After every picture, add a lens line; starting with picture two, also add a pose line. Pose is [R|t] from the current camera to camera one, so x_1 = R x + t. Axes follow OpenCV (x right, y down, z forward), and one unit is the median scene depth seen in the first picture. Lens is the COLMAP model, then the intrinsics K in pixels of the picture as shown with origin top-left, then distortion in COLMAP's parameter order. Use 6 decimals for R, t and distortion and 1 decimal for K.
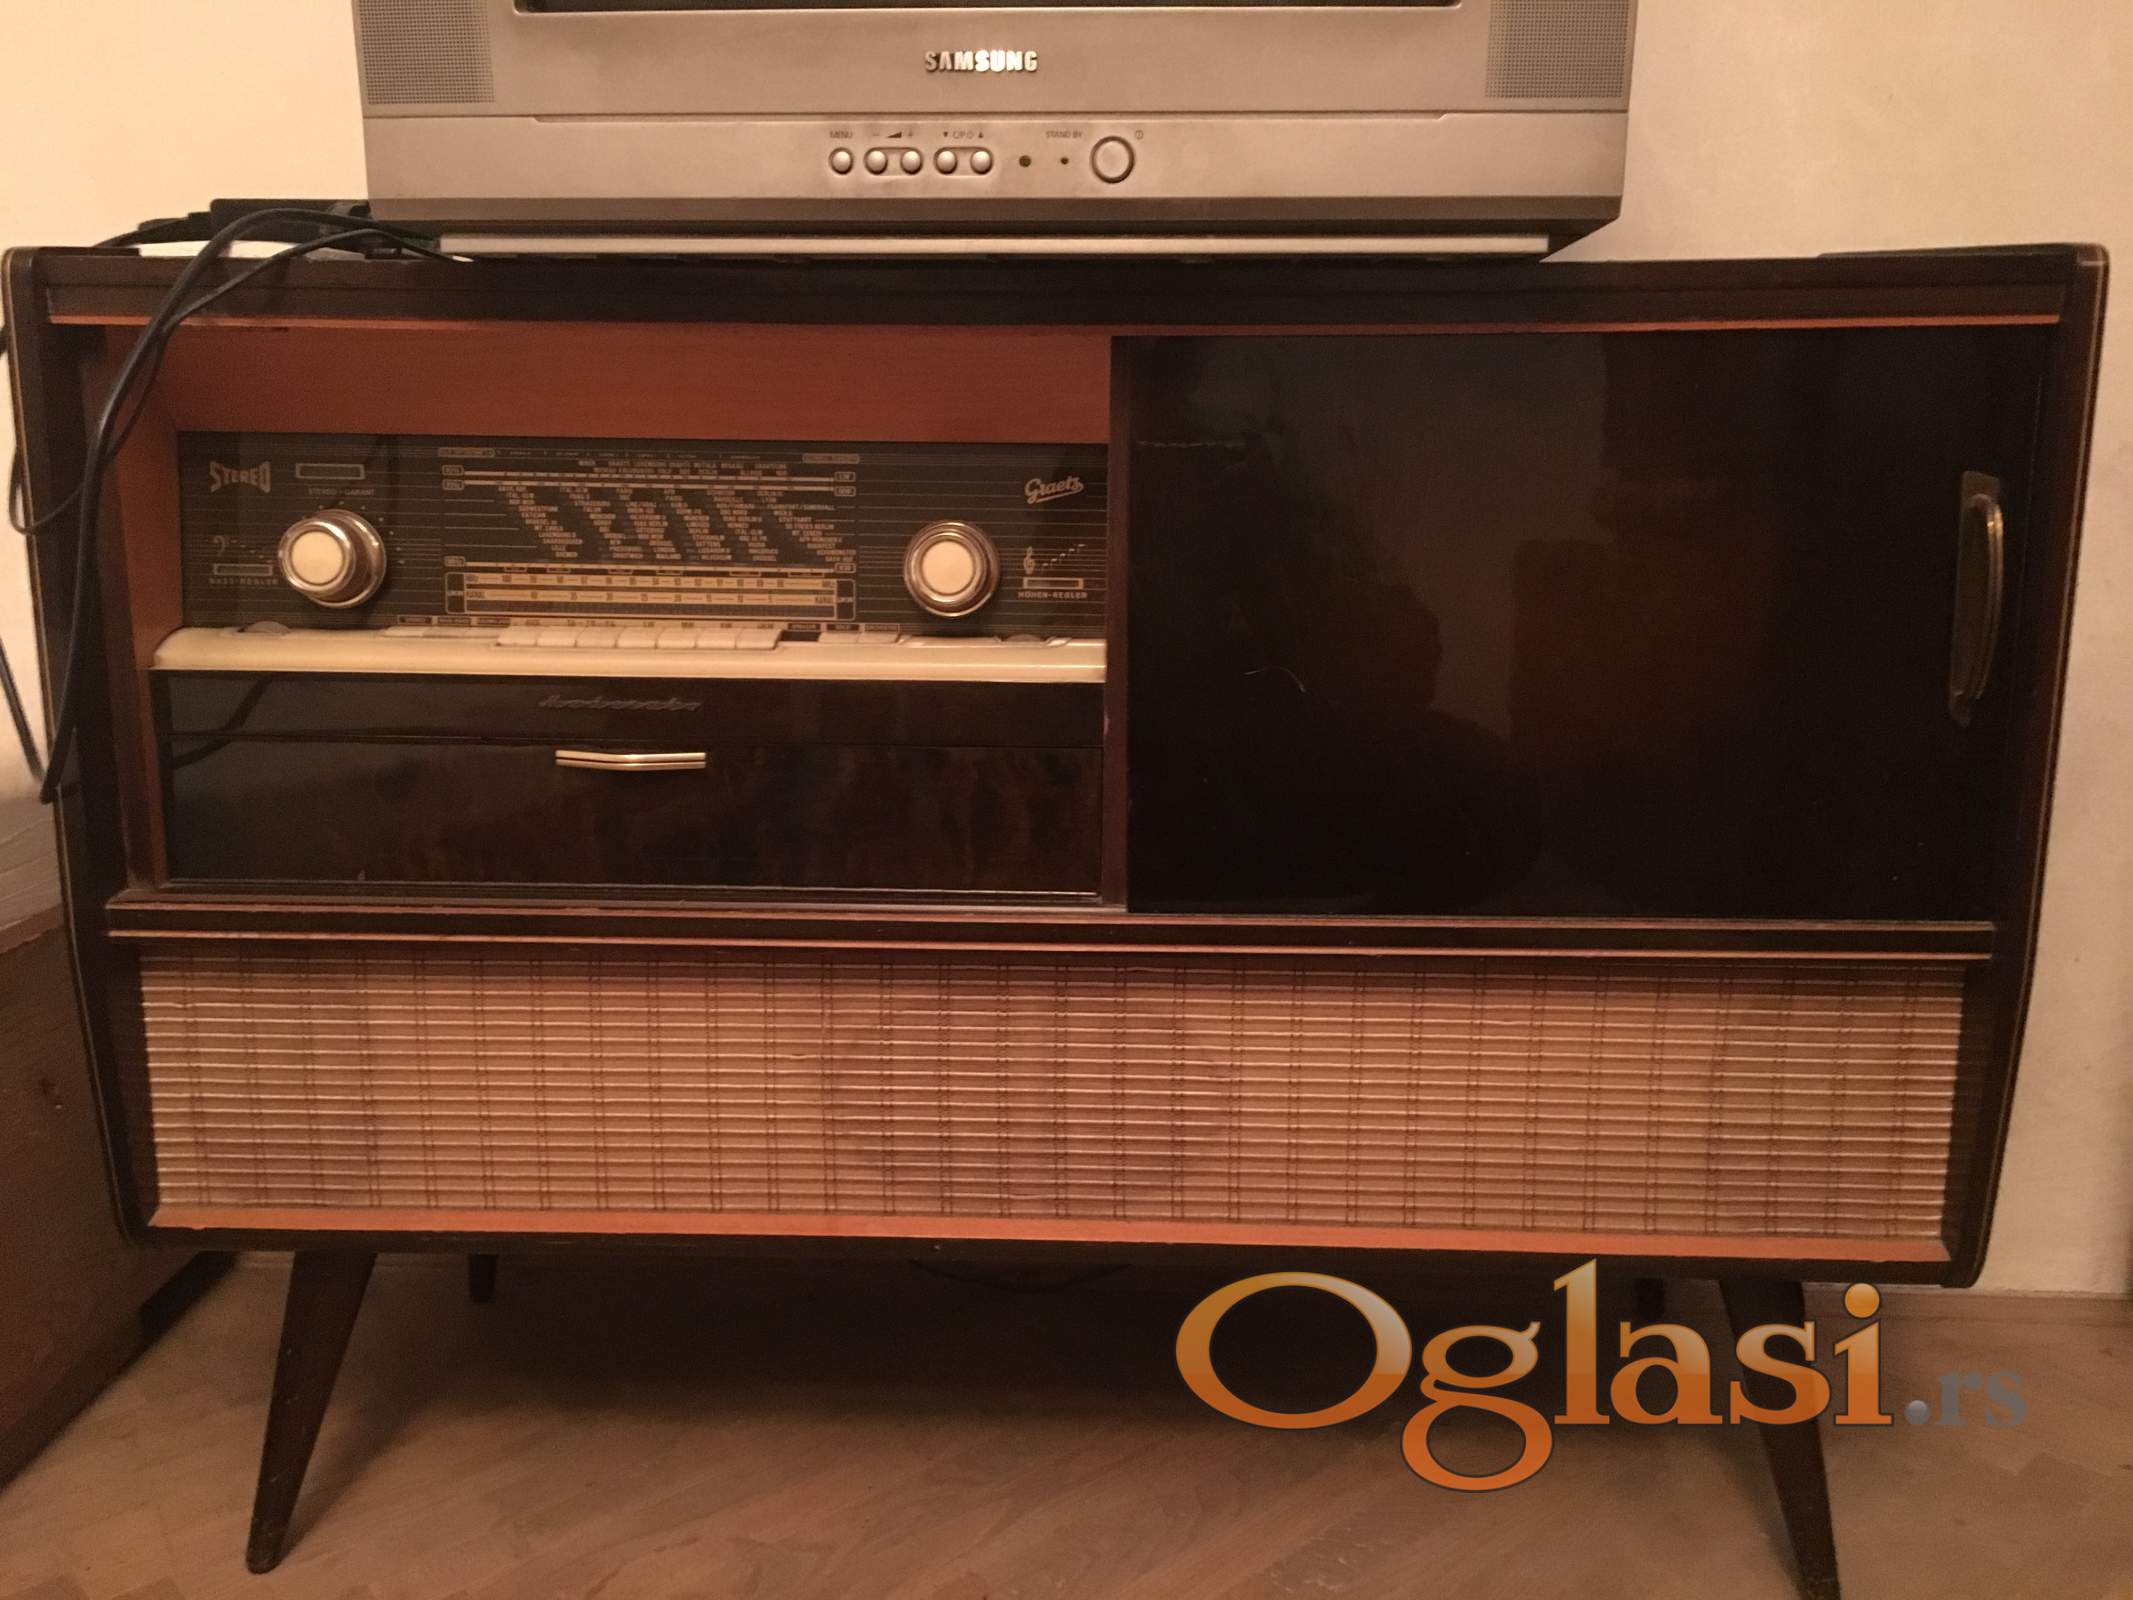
lens RADIAL K [[1842.4, 0, 1061.2], [0, 1842.4, 791.3], [0, 0, 1]] dist [0.087264, -0.132384]
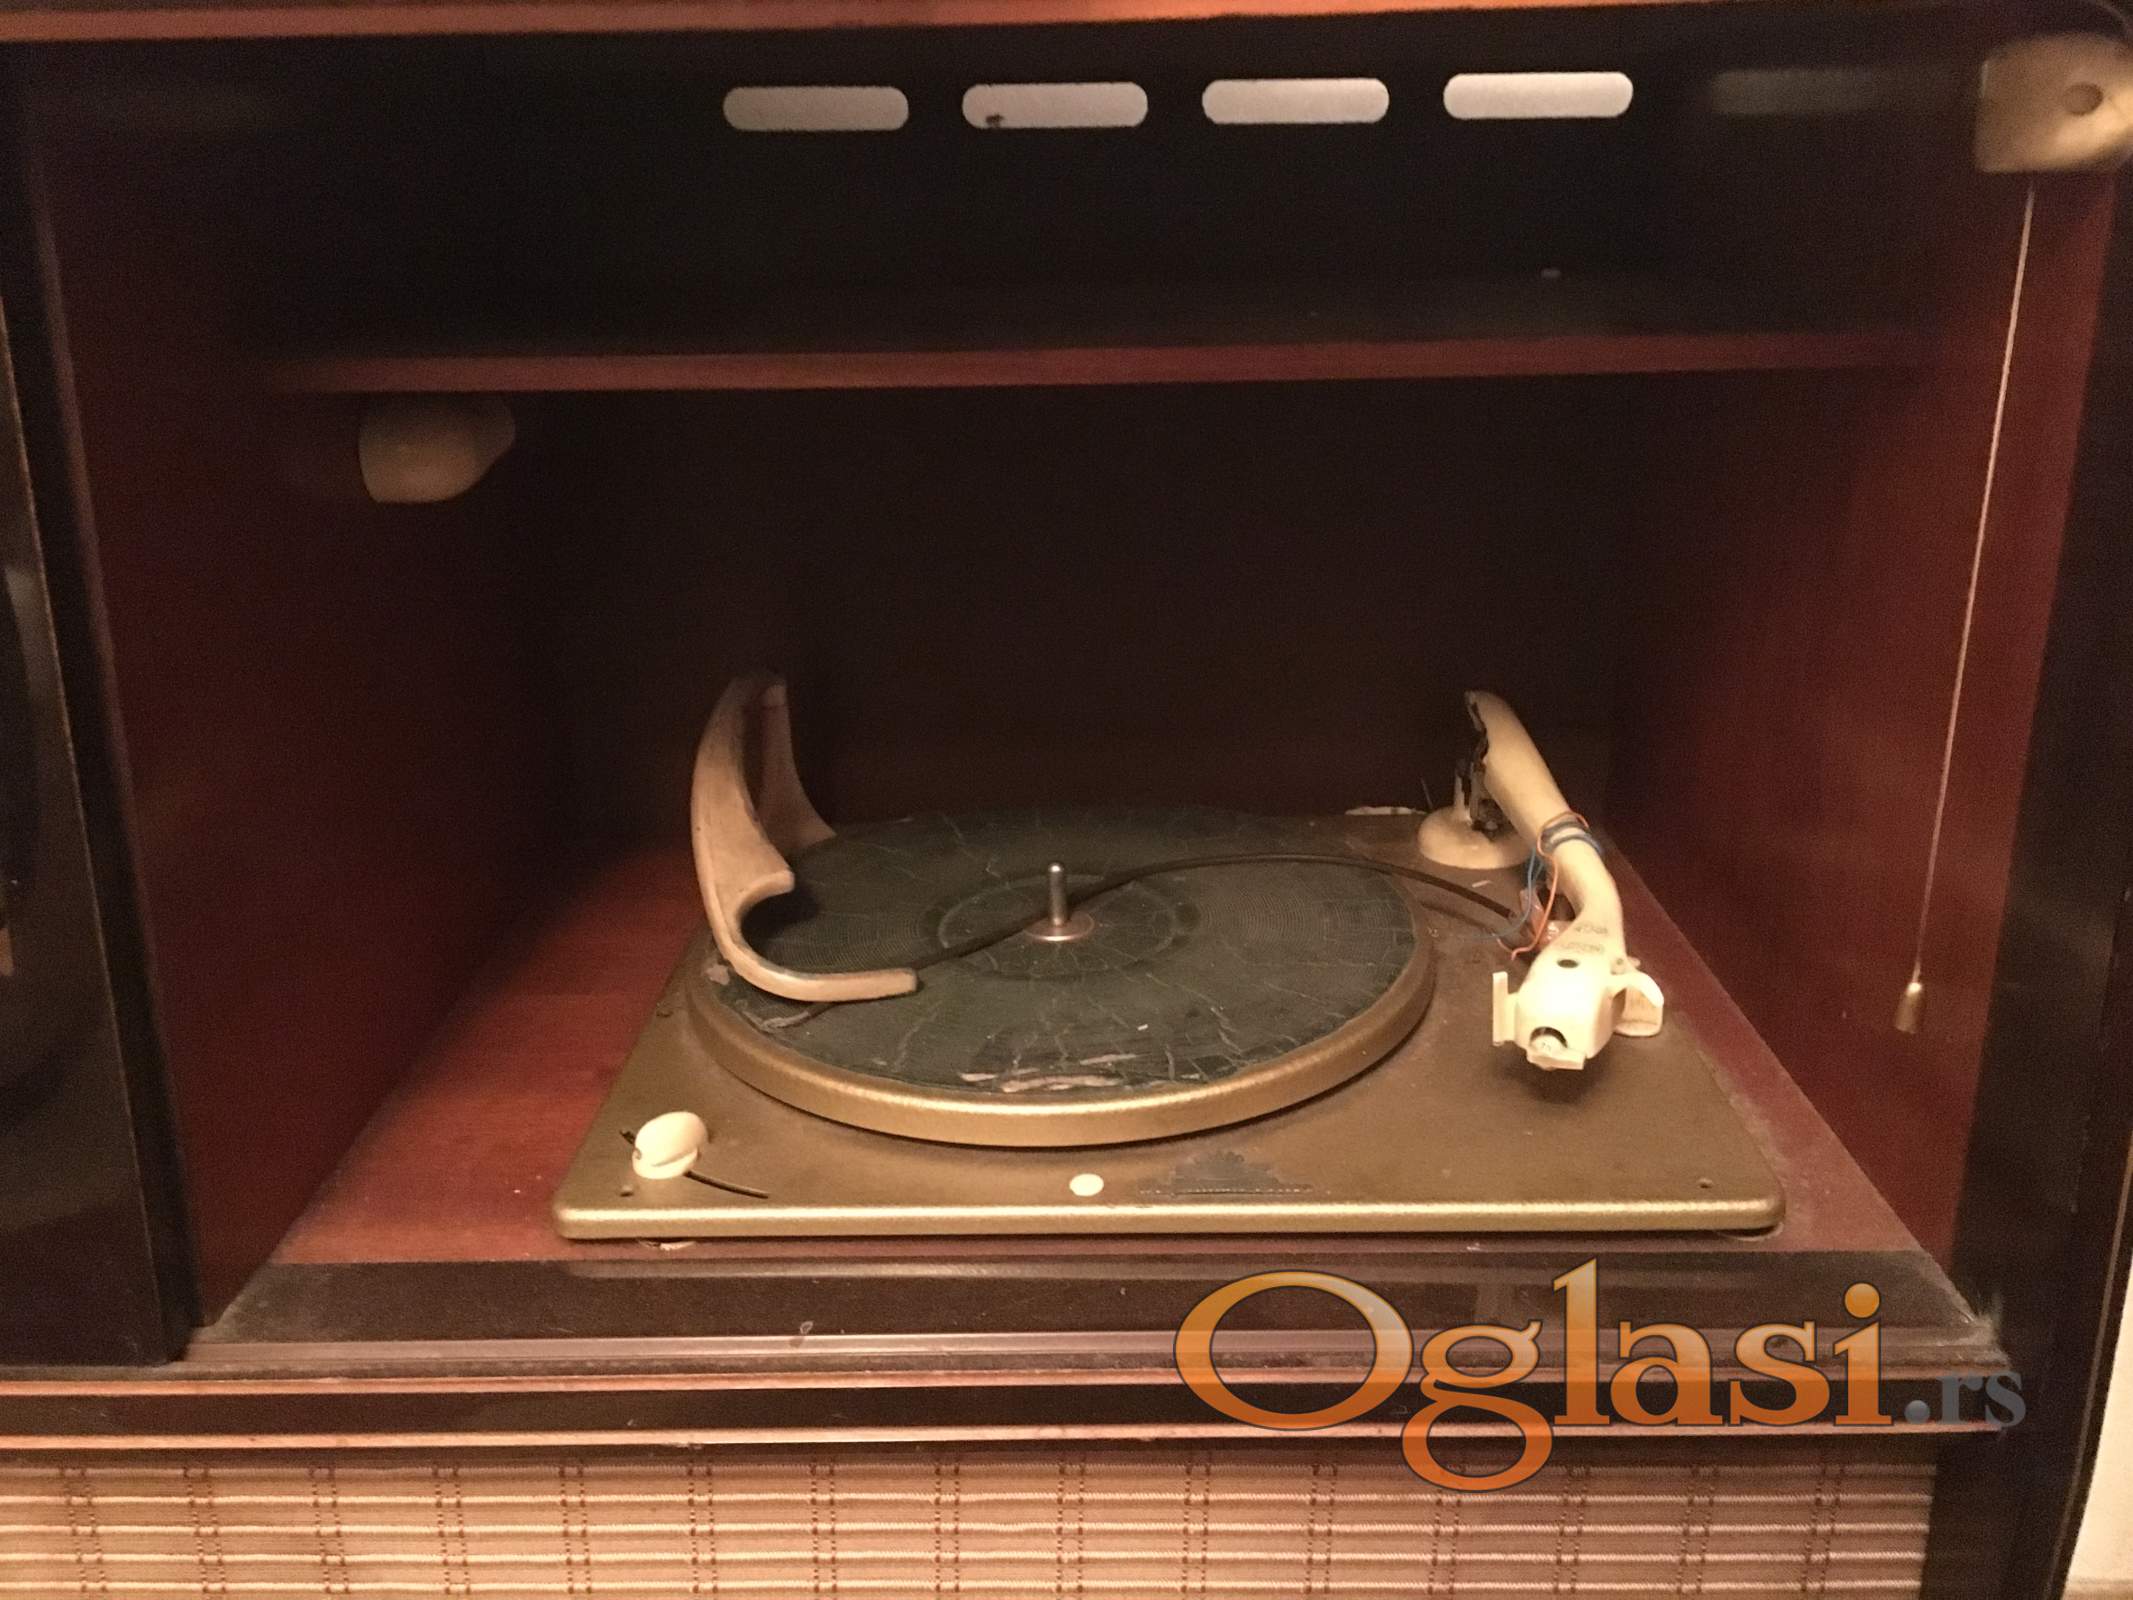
lens RADIAL K [[1830.7, 0, 1064.3], [0, 1830.7, 791.3], [0, 0, 1]] dist [0.086691, -0.120311]
pose [[0.999549, -0.020861, 0.021582, 0.242797], [0.018685, 0.995155, 0.096529, -0.108476], [-0.023491, -0.096082, 0.995096, 0.527337]]
